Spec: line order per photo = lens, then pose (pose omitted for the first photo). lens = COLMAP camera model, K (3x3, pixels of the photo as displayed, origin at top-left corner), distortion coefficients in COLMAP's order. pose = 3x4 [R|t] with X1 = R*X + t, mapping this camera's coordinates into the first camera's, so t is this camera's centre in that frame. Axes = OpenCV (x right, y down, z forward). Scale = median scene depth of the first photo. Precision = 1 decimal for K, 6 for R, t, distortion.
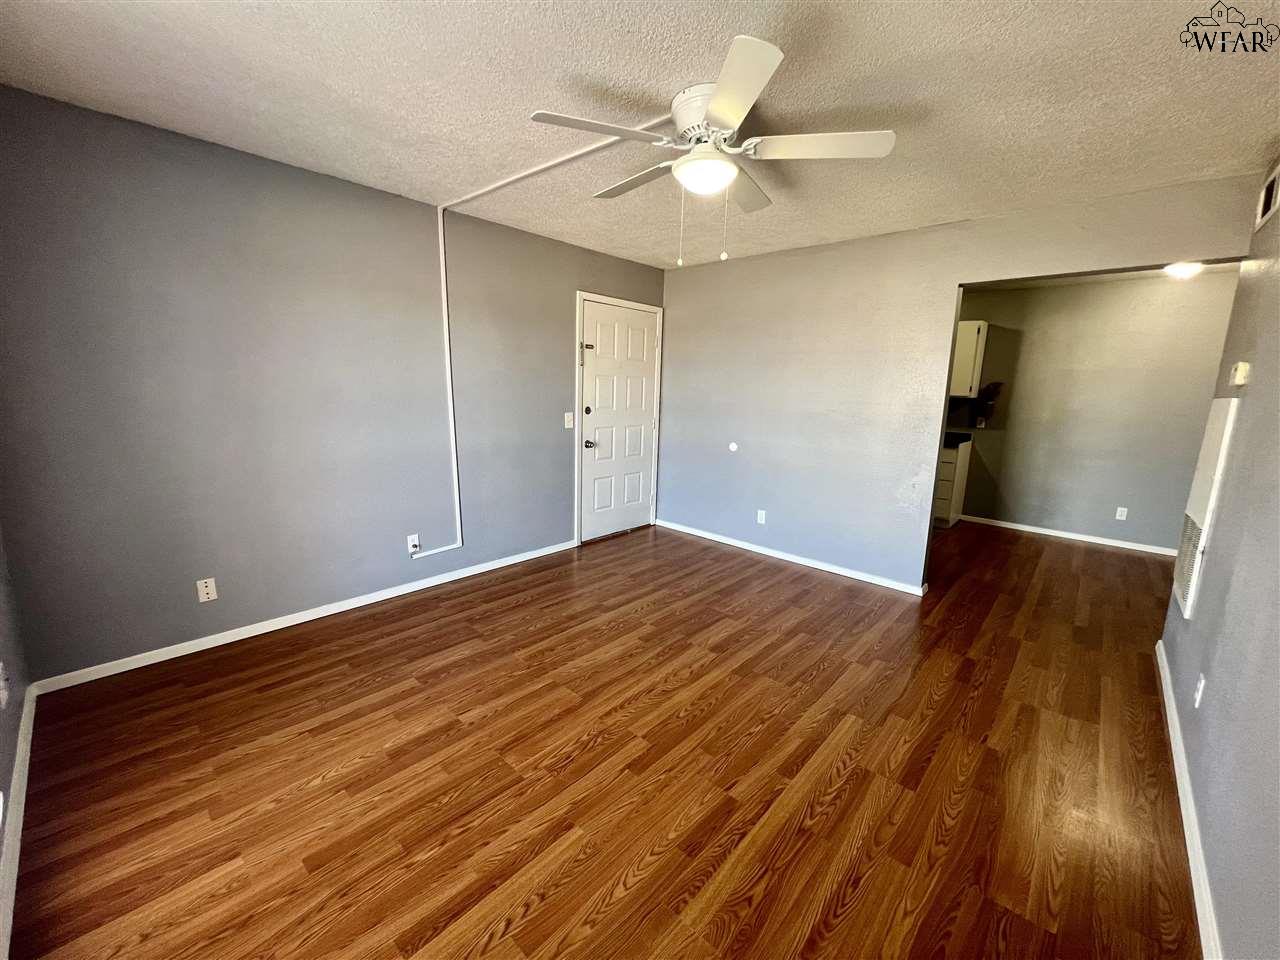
lens RADIAL K [[510.7, 0, 634.5], [0, 510.7, 478.9], [0, 0, 1]] dist [-0.005289, -0.000629]
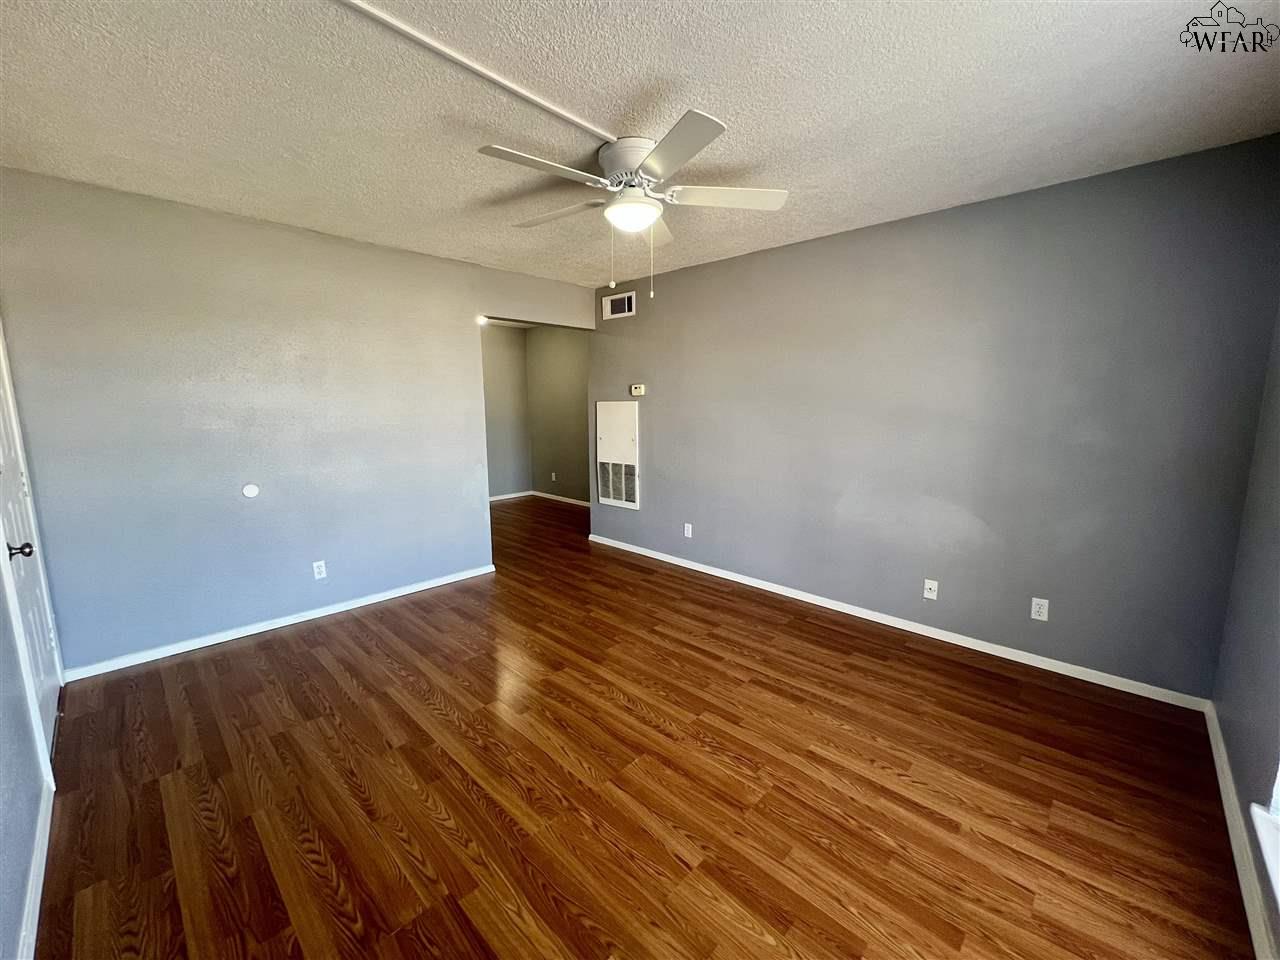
lens RADIAL K [[510.7, 0, 634.5], [0, 510.7, 478.9], [0, 0, 1]] dist [-0.005289, -0.000629]
pose [[0.021466, -0.176377, 0.984089, -0.922444], [0.182141, 0.968532, 0.169616, -0.198732], [-0.983038, 0.175602, 0.052916, 0.906232]]
